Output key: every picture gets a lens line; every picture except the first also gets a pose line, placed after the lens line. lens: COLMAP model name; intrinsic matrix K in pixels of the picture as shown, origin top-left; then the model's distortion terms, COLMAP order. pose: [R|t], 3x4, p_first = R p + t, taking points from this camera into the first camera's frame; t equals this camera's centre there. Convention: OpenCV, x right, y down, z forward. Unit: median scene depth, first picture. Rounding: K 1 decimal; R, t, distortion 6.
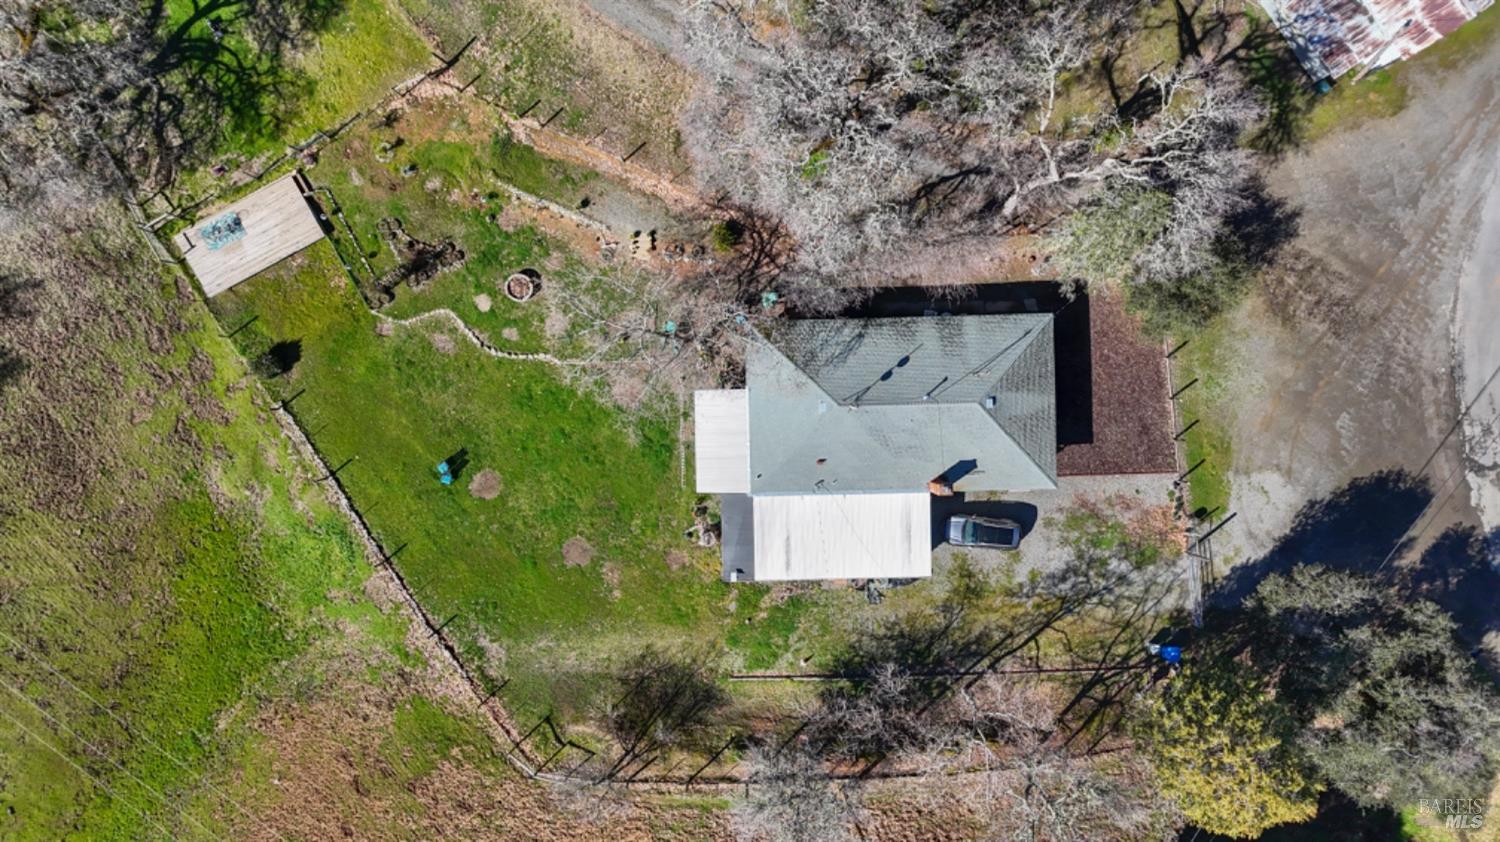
lens RADIAL K [[1132.4, 0, 750.0], [0, 1132.4, 421.0], [0, 0, 1]] dist [0.033046, -0.000476]
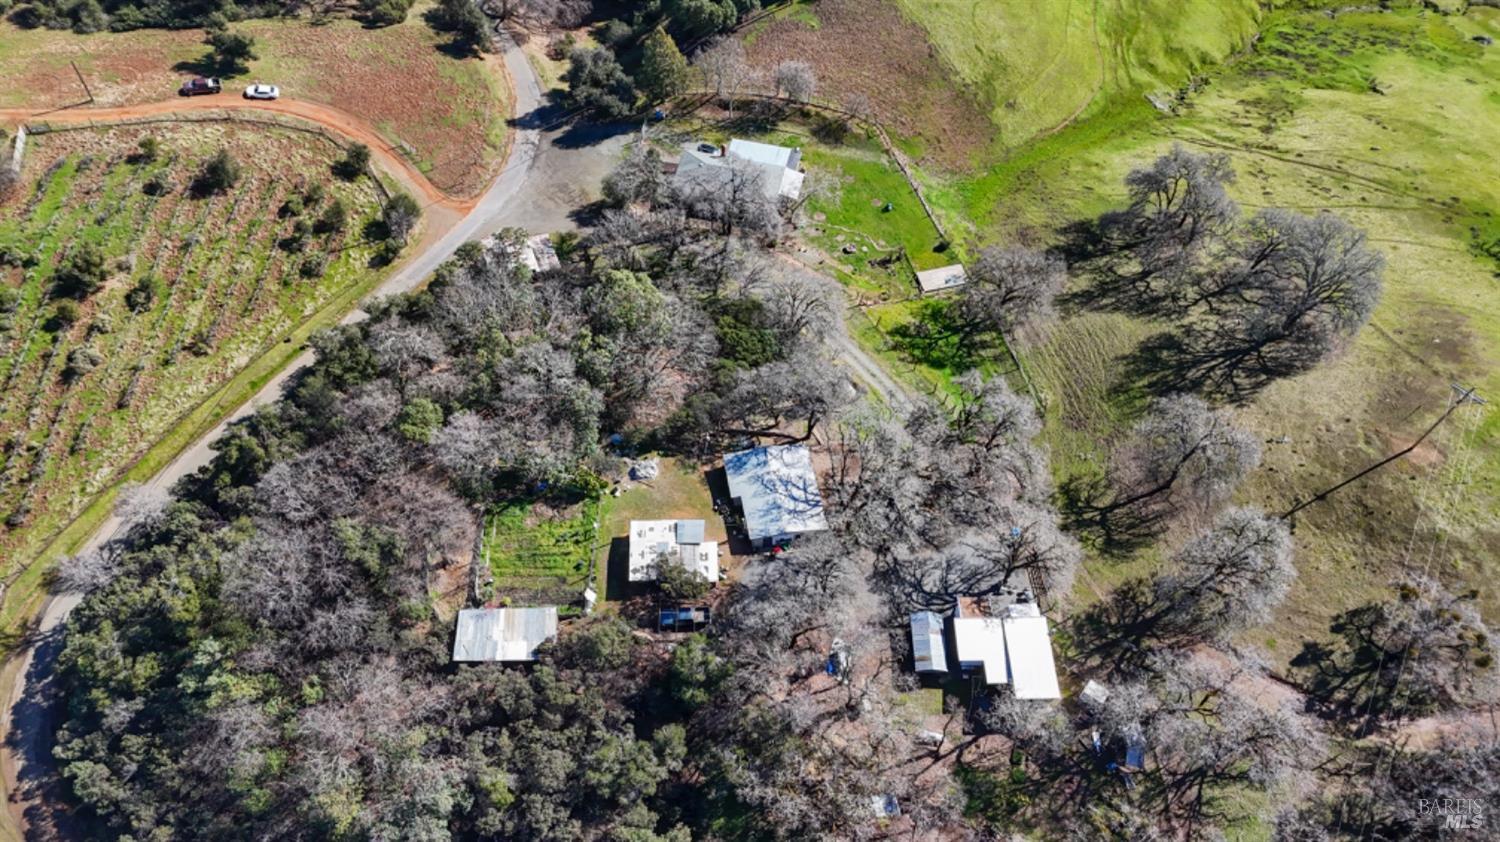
lens RADIAL K [[1132.4, 0, 750.0], [0, 1132.4, 421.0], [0, 0, 1]] dist [0.033046, -0.000476]
pose [[-0.969956, -0.222247, 0.098953, -0.326607], [0.240363, -0.812669, 0.530844, -1.945507], [-0.037563, 0.538680, 0.841673, -1.054648]]
